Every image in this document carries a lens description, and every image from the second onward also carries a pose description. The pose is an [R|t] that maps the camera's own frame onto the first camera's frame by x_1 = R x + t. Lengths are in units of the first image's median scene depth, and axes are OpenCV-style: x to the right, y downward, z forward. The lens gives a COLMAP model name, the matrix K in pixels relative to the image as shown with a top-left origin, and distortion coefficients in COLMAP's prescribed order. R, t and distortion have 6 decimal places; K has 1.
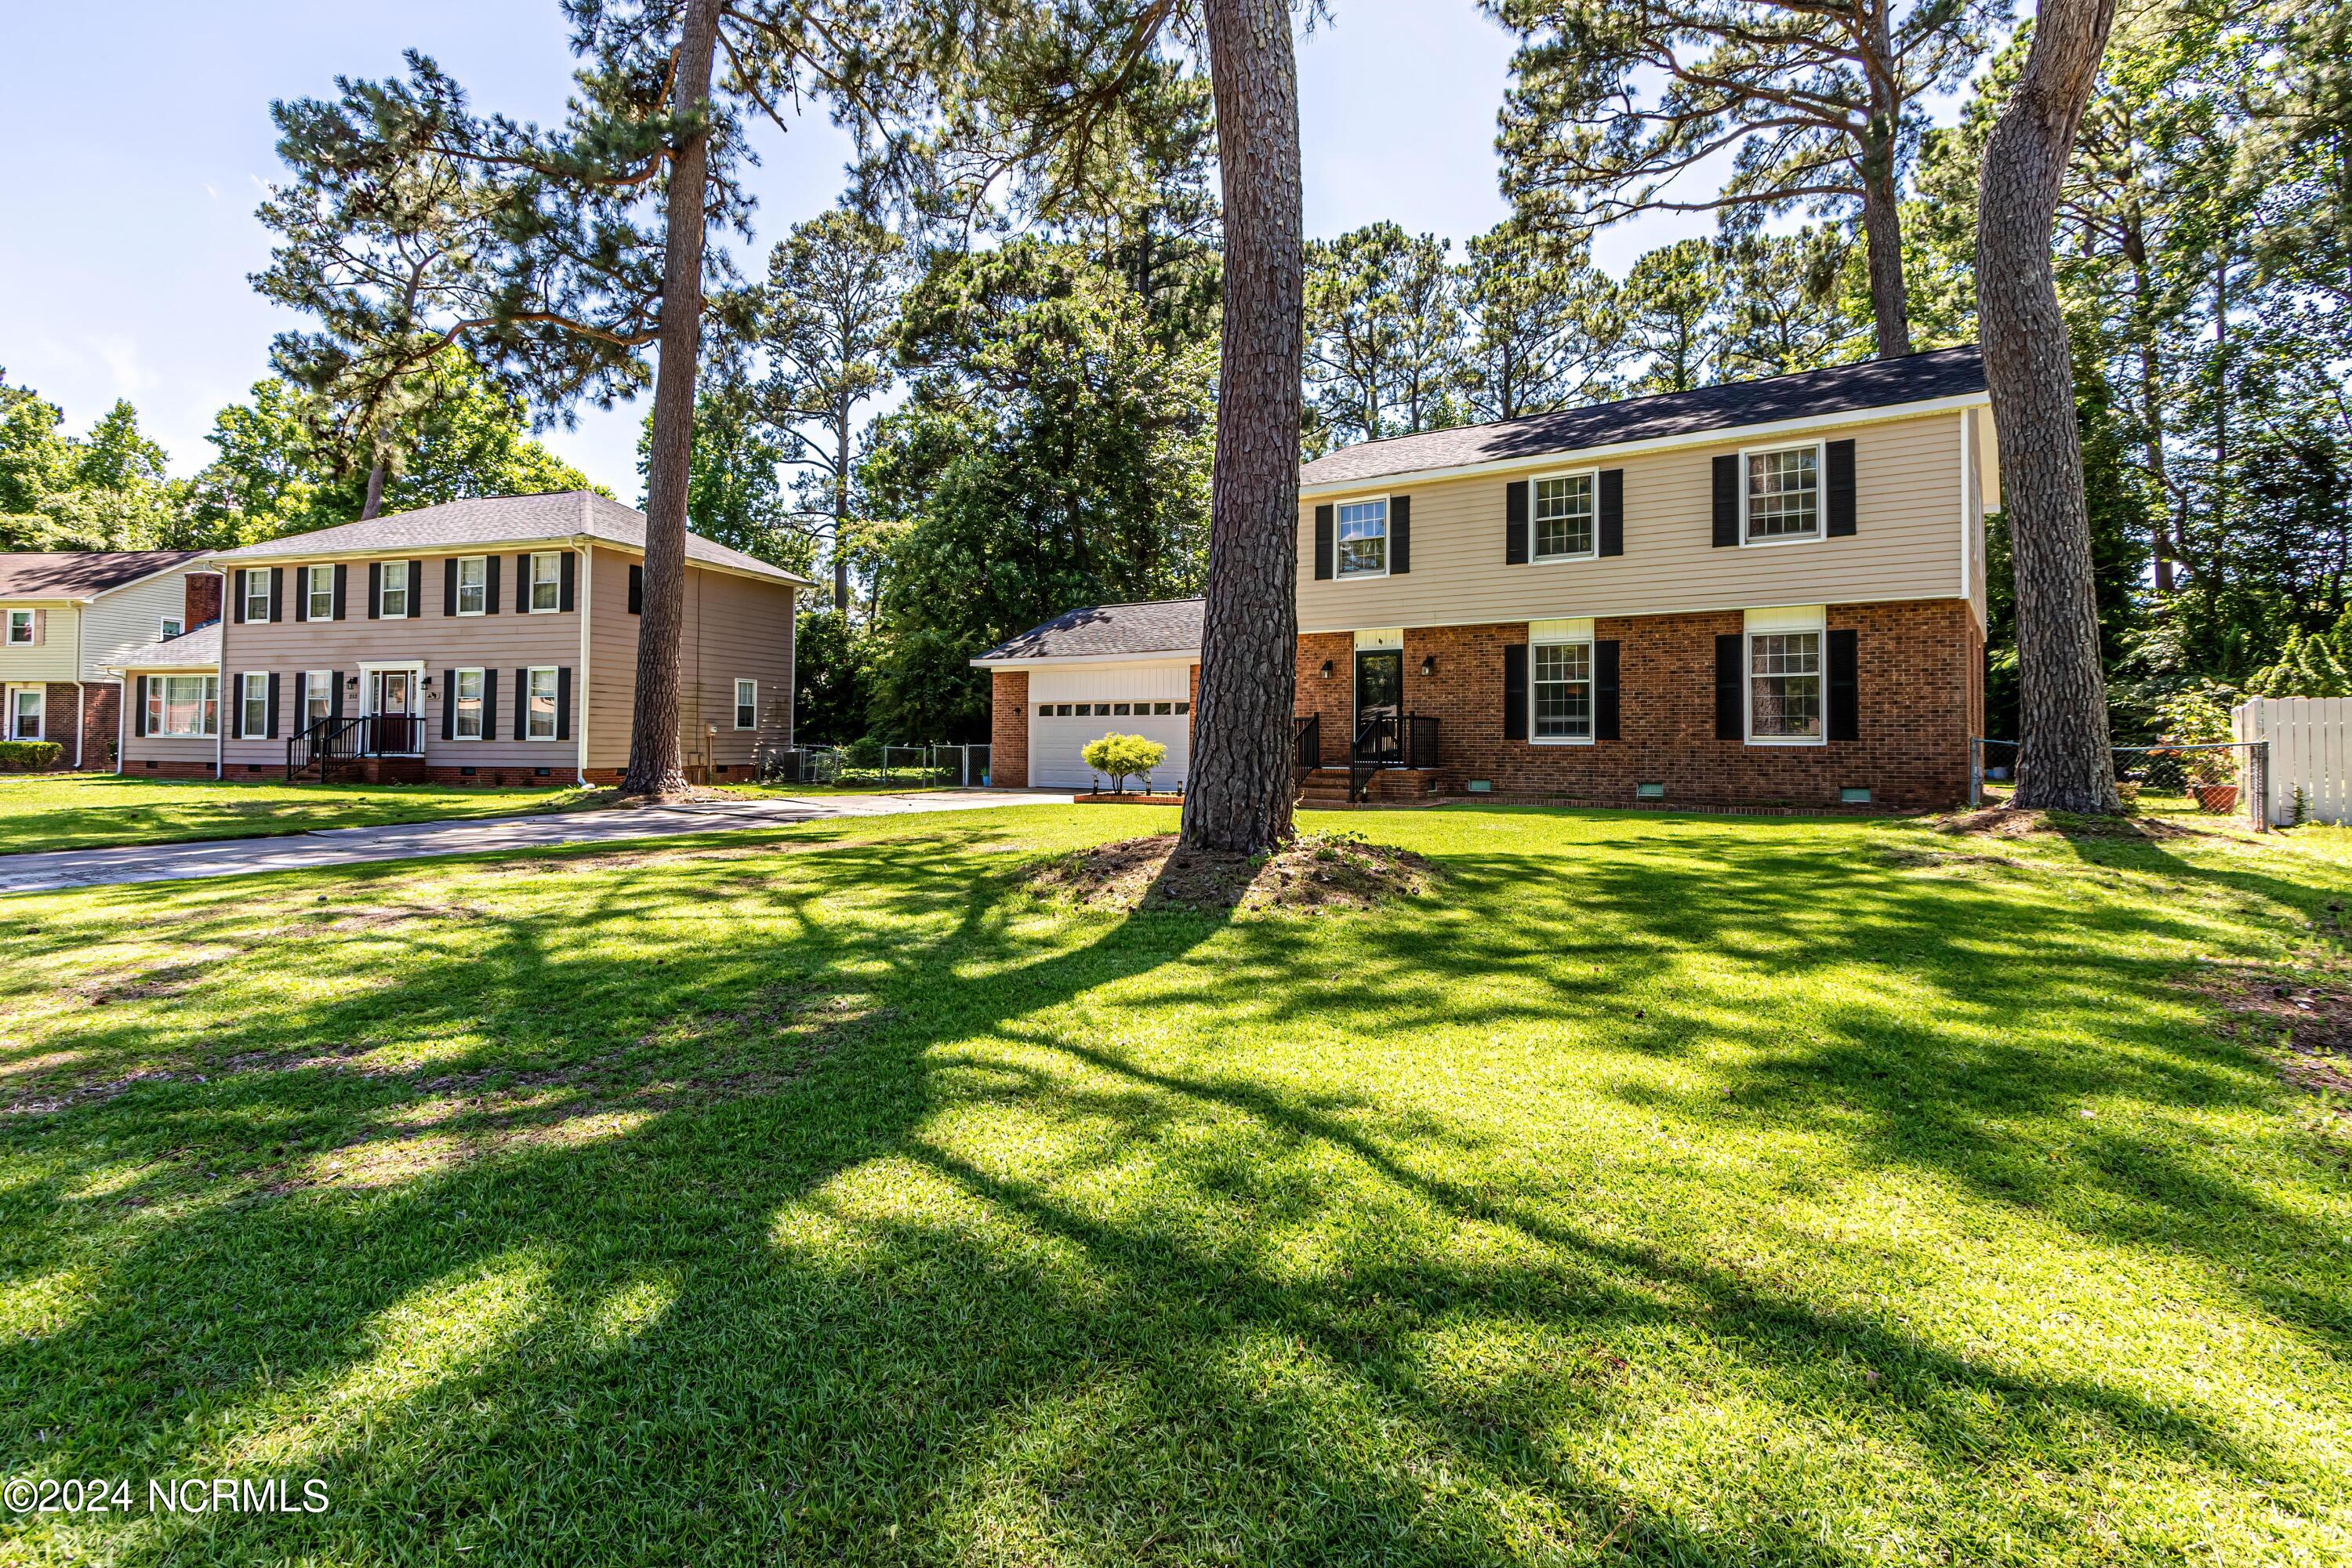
lens RADIAL K [[1197.1, 0, 1168.1], [0, 1197.1, 706.0], [0, 0, 1]] dist [-0.003263, -0.000799]
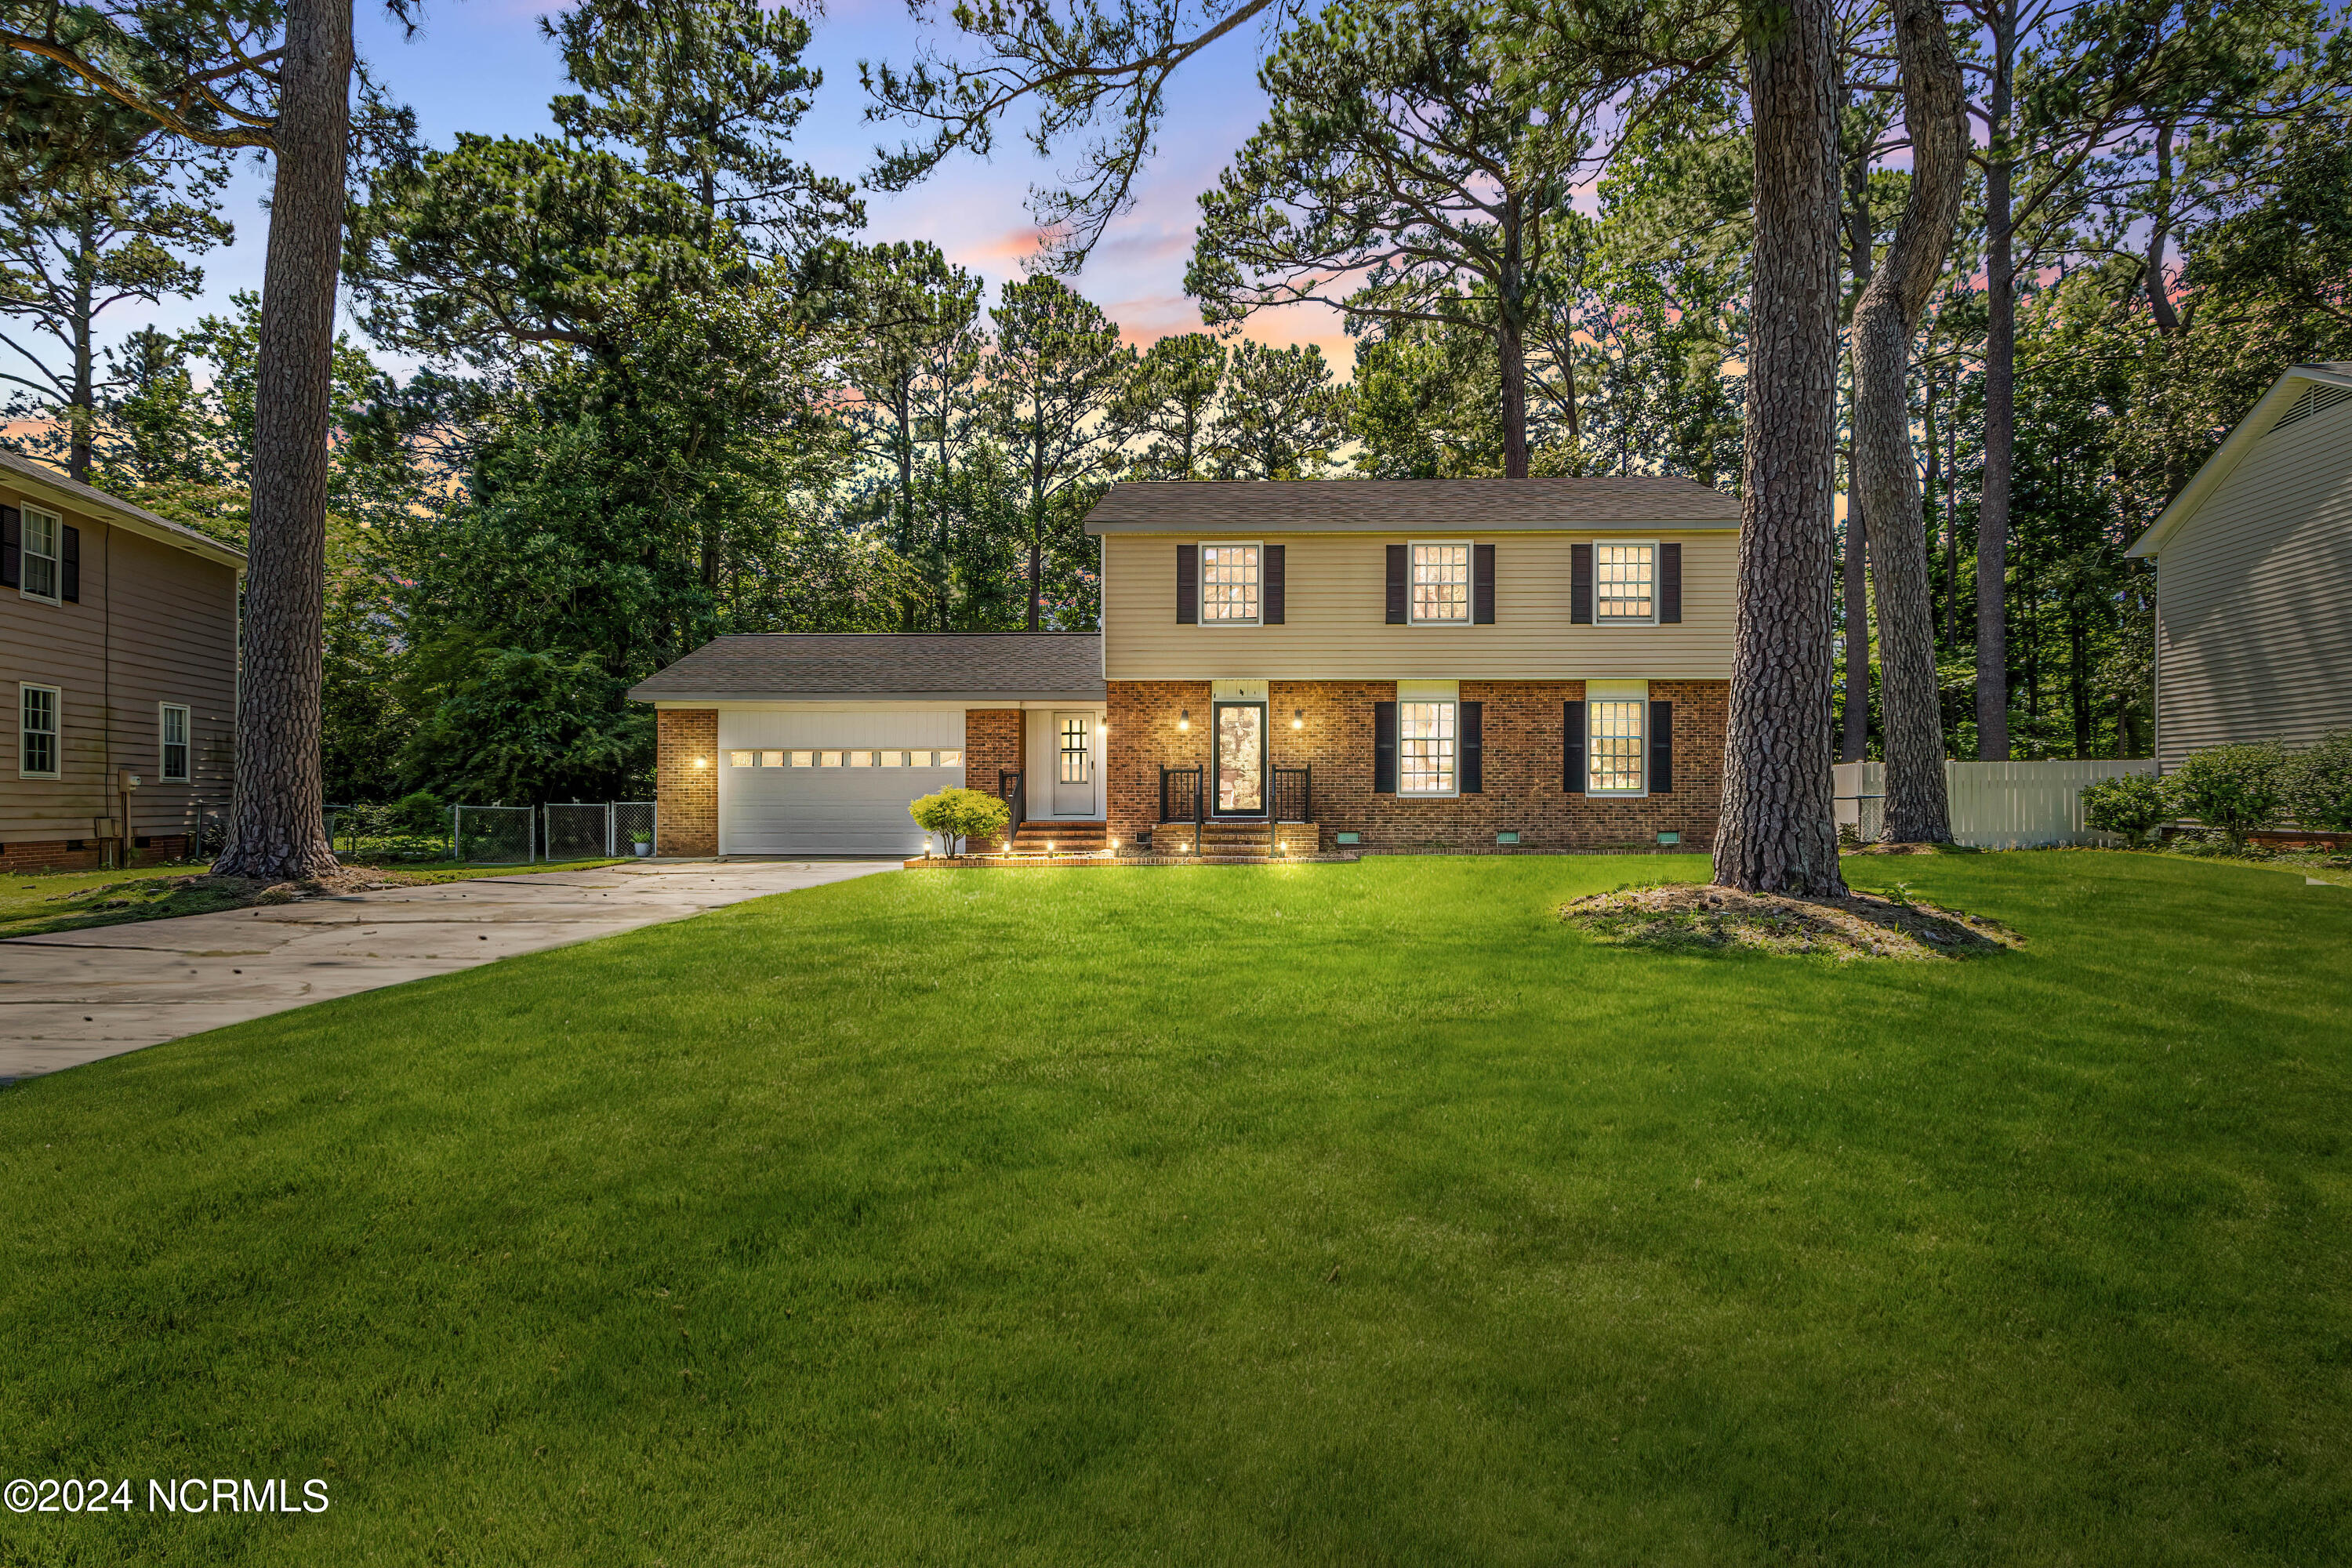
lens RADIAL K [[1197.1, 0, 1174.1], [0, 1197.1, 791.5], [0, 0, 1]] dist [-0.003263, -0.000799]
pose [[0.817957, -0.001144, 0.575279, -0.314946], [-0.013169, 0.999699, 0.020711, 0.005194], [-0.575129, -0.024516, 0.817695, 0.175993]]
